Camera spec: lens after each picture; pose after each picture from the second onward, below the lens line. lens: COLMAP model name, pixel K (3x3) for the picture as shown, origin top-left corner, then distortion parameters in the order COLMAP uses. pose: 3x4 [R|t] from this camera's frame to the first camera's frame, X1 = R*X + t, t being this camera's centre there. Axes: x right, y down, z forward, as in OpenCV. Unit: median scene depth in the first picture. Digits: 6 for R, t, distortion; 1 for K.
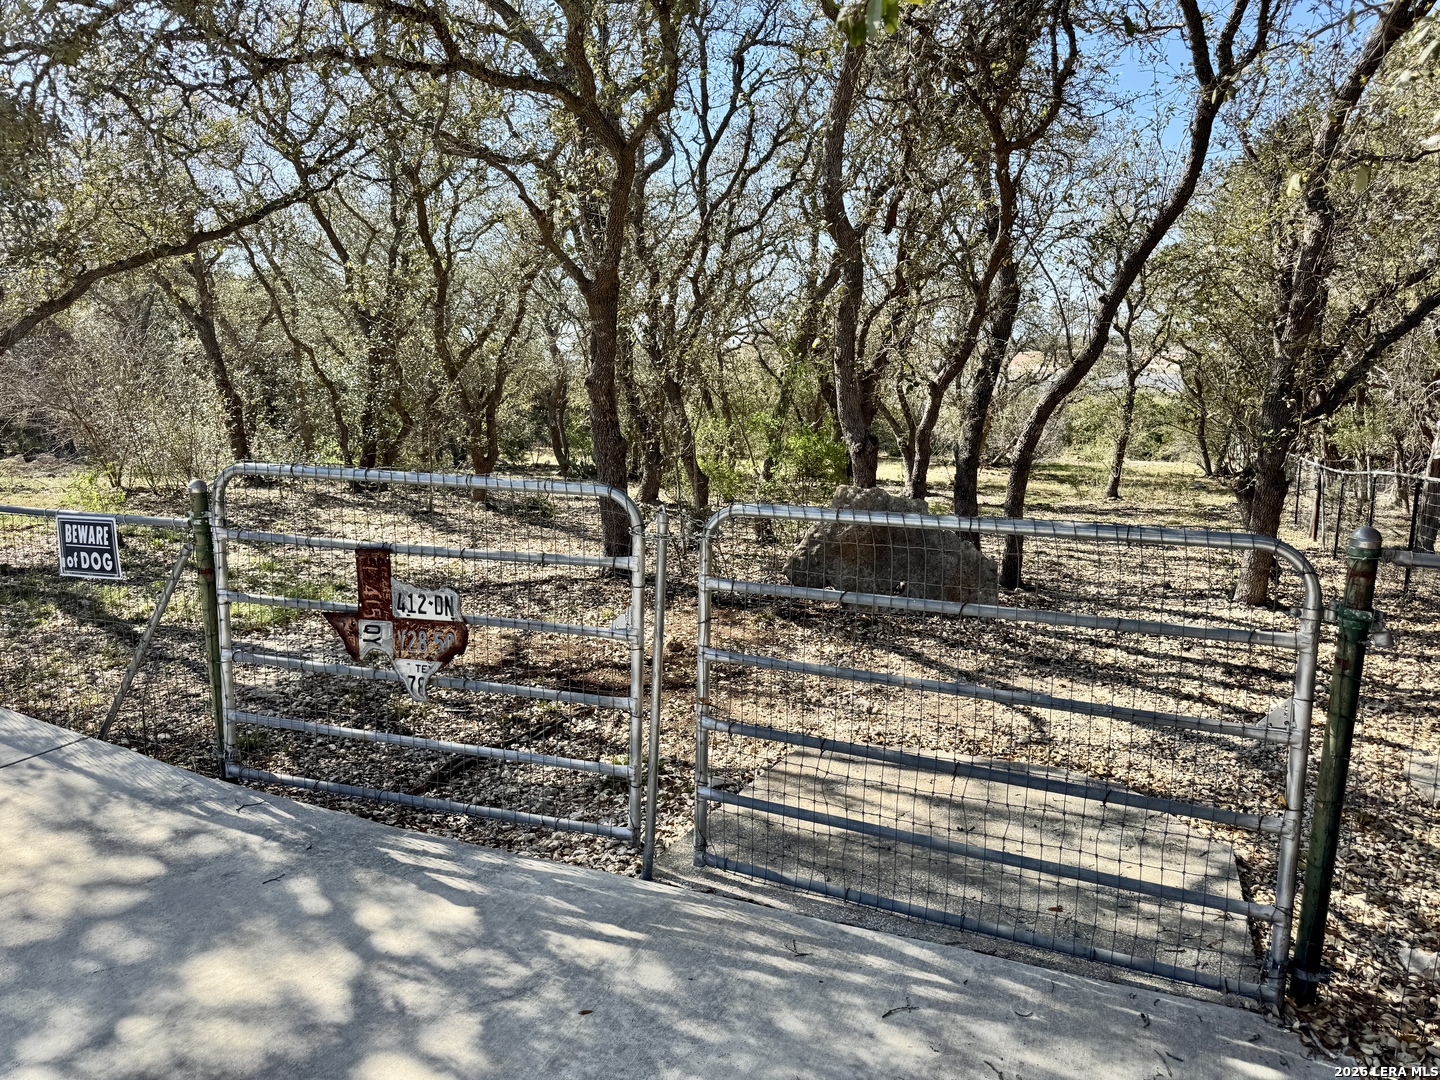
lens RADIAL K [[908.6, 0, 720.0], [0, 908.6, 540.0], [0, 0, 1]] dist [-0.057541, -0.003202]
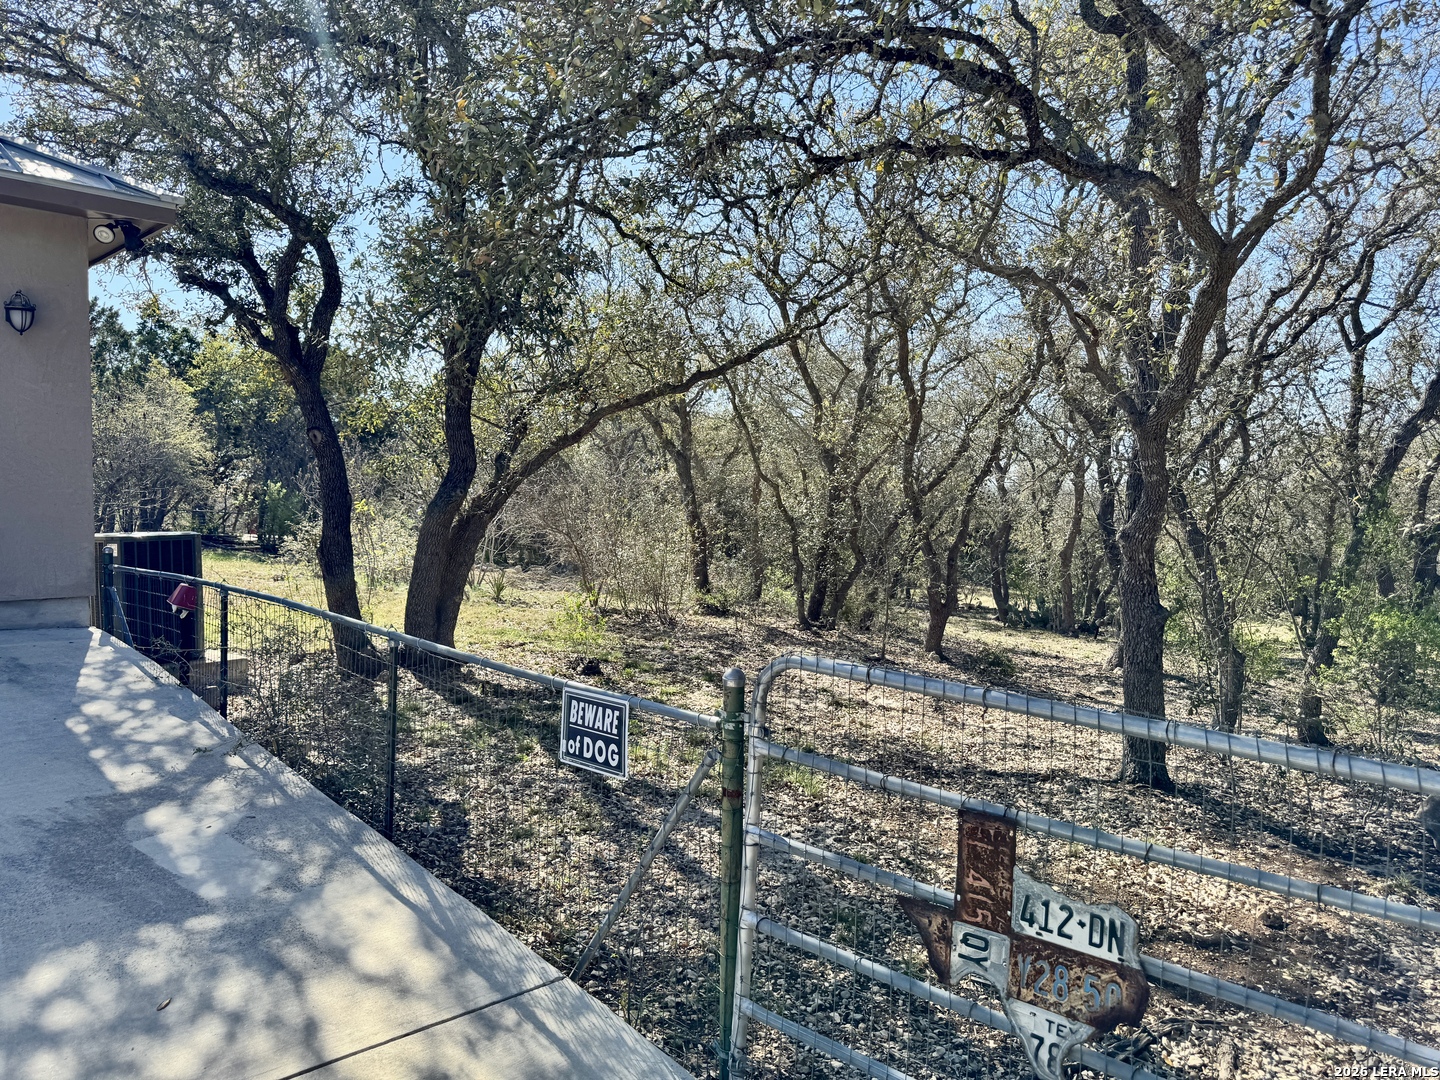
lens RADIAL K [[908.6, 0, 720.0], [0, 908.6, 540.0], [0, 0, 1]] dist [-0.057541, -0.003202]
pose [[0.897309, 0.042664, -0.439337, -0.189283], [-0.107136, 0.986606, -0.123006, -0.057402], [0.428204, 0.157443, 0.889861, 0.208265]]
